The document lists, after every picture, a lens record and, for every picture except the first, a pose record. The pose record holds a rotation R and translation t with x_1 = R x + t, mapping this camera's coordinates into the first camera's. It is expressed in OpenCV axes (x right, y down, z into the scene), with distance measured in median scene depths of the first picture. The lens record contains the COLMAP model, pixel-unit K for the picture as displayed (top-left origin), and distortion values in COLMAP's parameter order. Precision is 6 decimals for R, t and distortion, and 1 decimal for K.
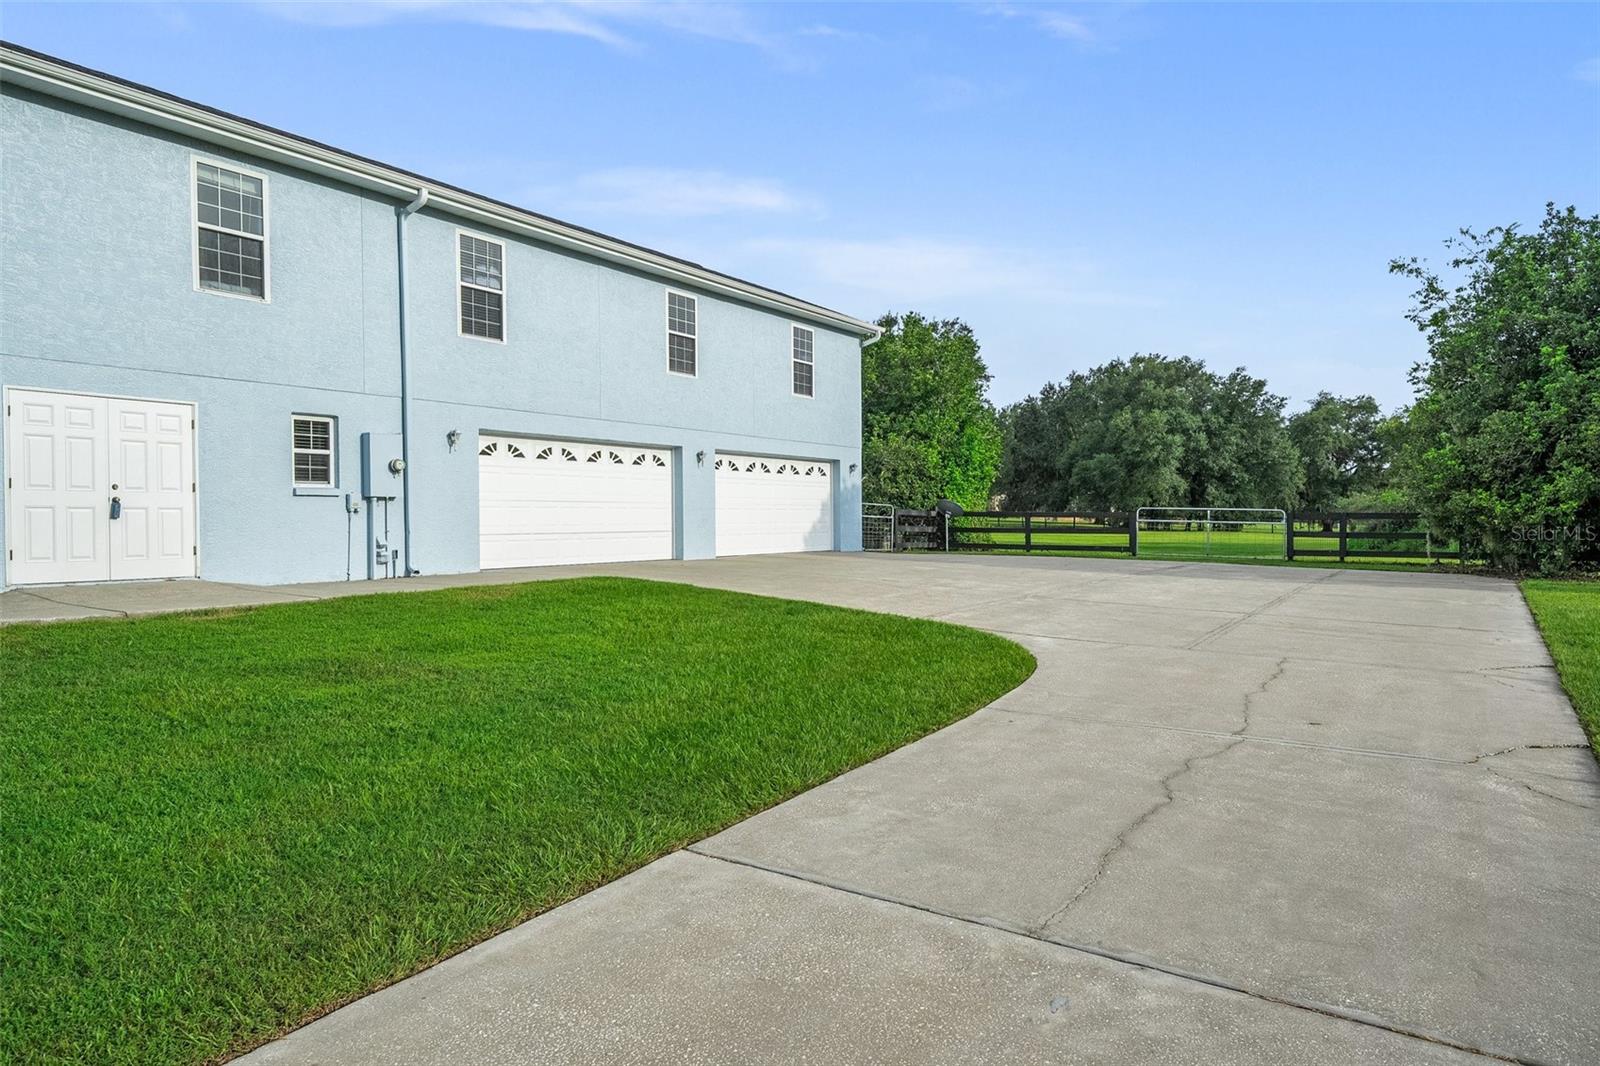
lens RADIAL K [[1125.6, 0, 800.0], [0, 1125.6, 533.0], [0, 0, 1]] dist [0.007400, 0.004959]
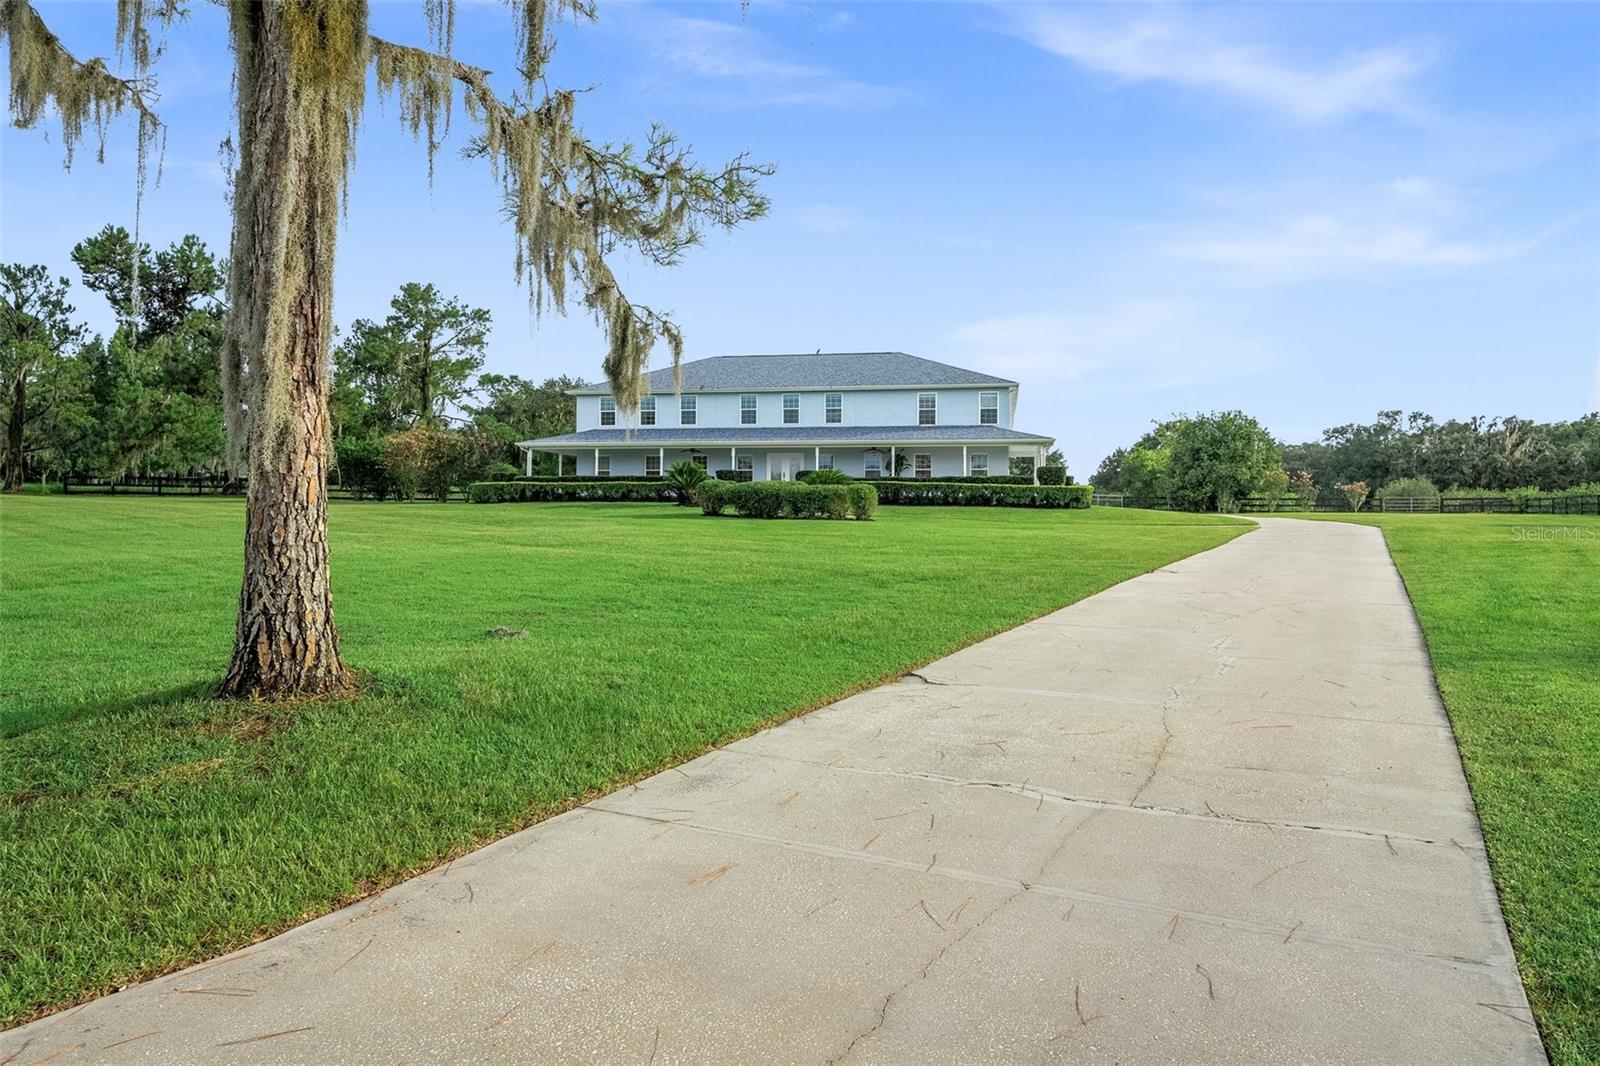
lens RADIAL K [[1125.6, 0, 800.0], [0, 1125.6, 533.0], [0, 0, 1]] dist [0.007400, 0.004959]
pose [[0.927356, 0.010384, 0.374035, -1.974510], [-0.009727, 0.999946, -0.003646, 0.129641], [-0.374053, -0.000257, 0.927407, -1.982737]]
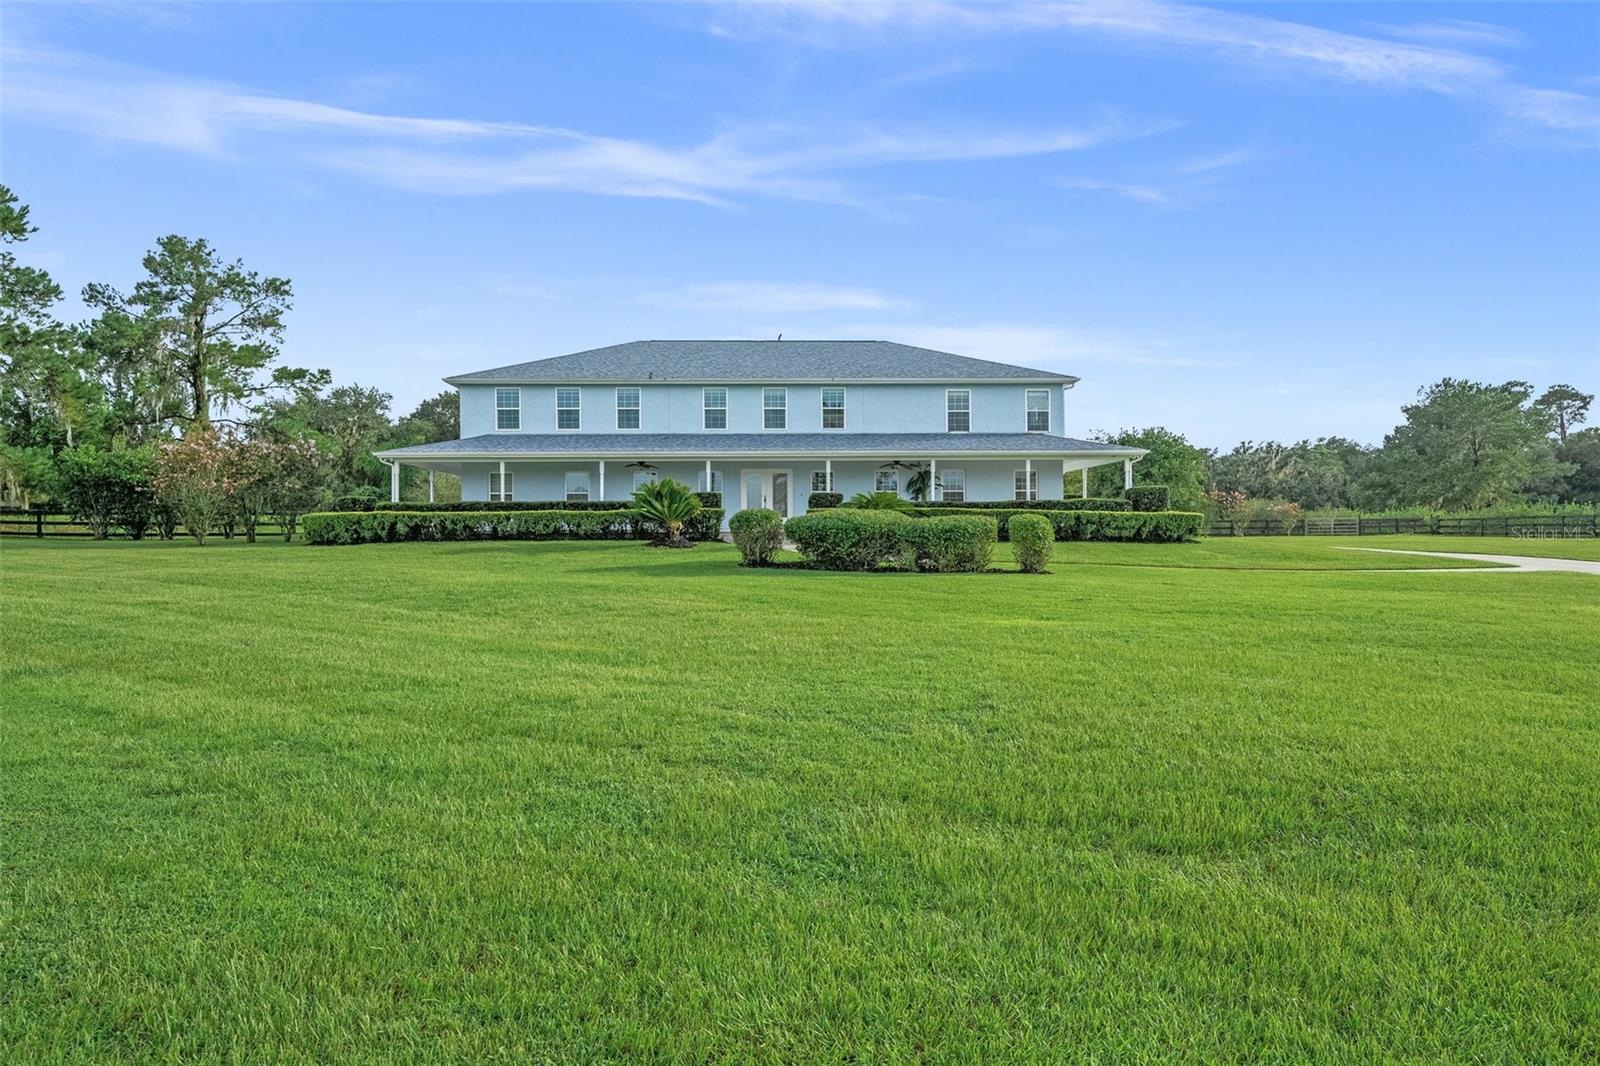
lens RADIAL K [[1024.3, 0, 804.3], [0, 1024.3, 563.3], [0, 0, 1]] dist [0.001443, 0.002549]
pose [[0.812228, -0.012001, 0.583217, -1.995656], [0.007265, 0.999919, 0.010457, 0.076520], [-0.583295, -0.004256, 0.812249, -0.982849]]
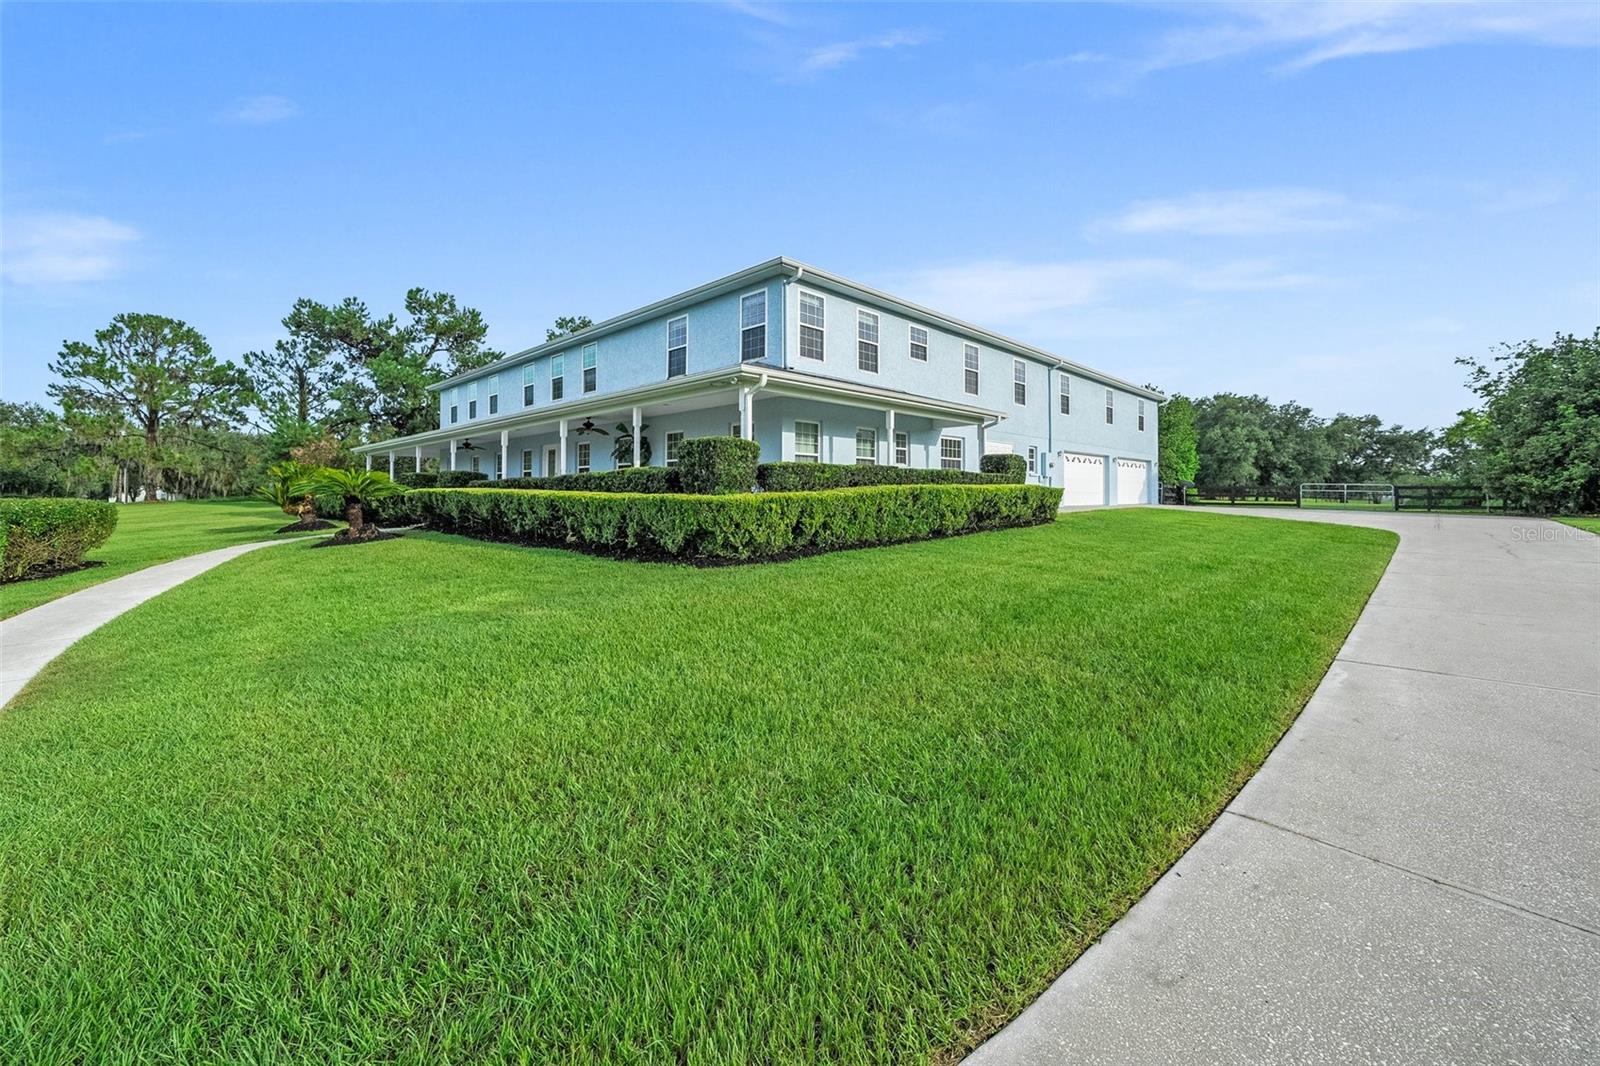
lens RADIAL K [[675.7, 0, 802.9], [0, 675.7, 484.4], [0, 0, 1]] dist [-0.001172, -0.003215]
pose [[0.975850, 0.001803, -0.218432, -0.405238], [-0.007662, 0.999633, -0.025979, 0.022322], [0.218305, 0.027025, 0.975506, -0.472997]]
